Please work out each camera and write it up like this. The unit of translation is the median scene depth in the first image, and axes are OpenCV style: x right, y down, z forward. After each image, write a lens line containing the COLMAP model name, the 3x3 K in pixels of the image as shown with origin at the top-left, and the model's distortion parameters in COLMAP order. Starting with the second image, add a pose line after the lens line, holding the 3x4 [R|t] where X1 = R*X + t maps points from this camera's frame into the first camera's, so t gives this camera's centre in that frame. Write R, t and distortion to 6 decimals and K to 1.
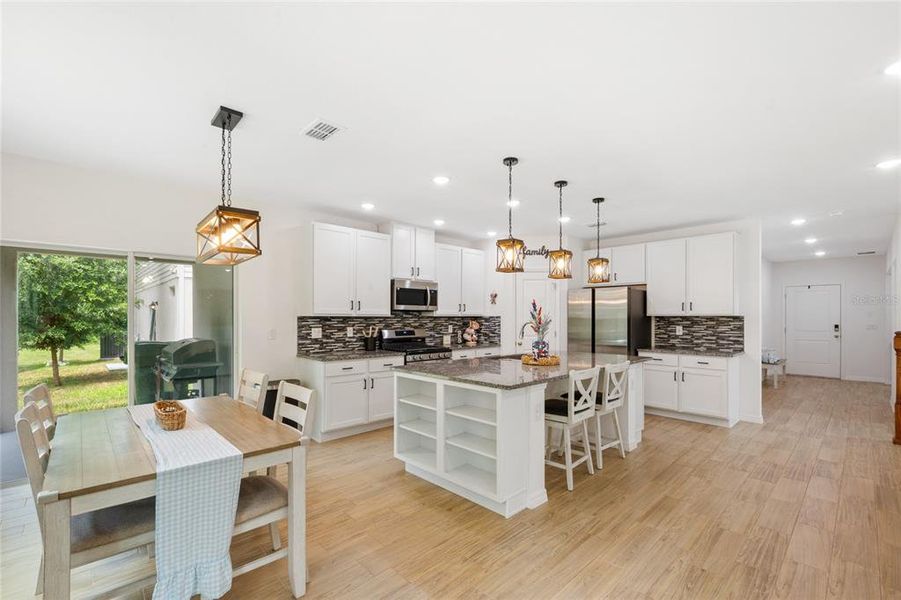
lens RADIAL K [[387.6, 0, 451.4], [0, 387.6, 316.1], [0, 0, 1]] dist [0.000390, 0.000034]
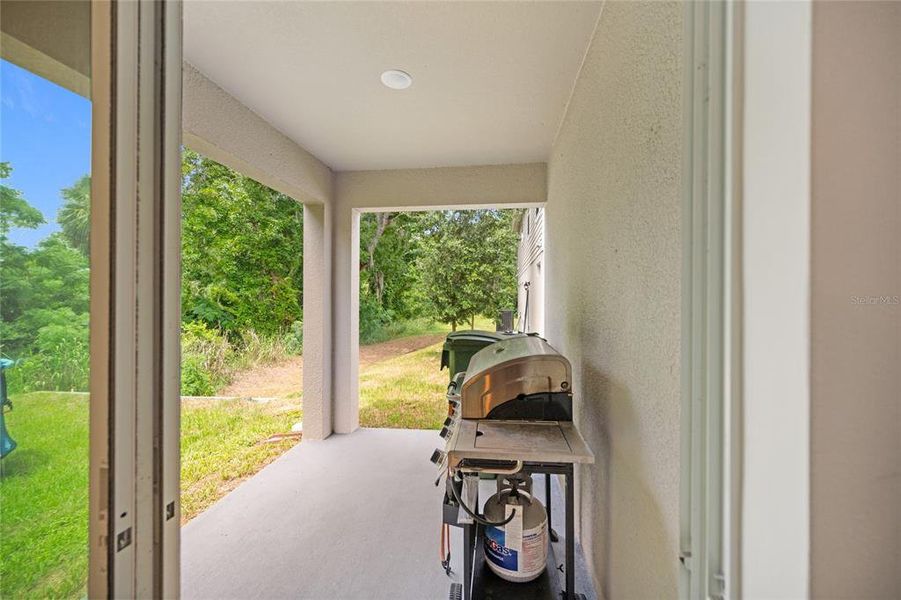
lens RADIAL K [[359.3, 0, 450.5], [0, 359.3, 300.0], [0, 0, 1]] dist [0.000109, 0.000018]
pose [[0.622004, 0.007136, -0.782981, -0.397344], [-0.006704, 0.999970, 0.003788, 0.018109], [0.782985, 0.002893, 0.622034, 0.660468]]
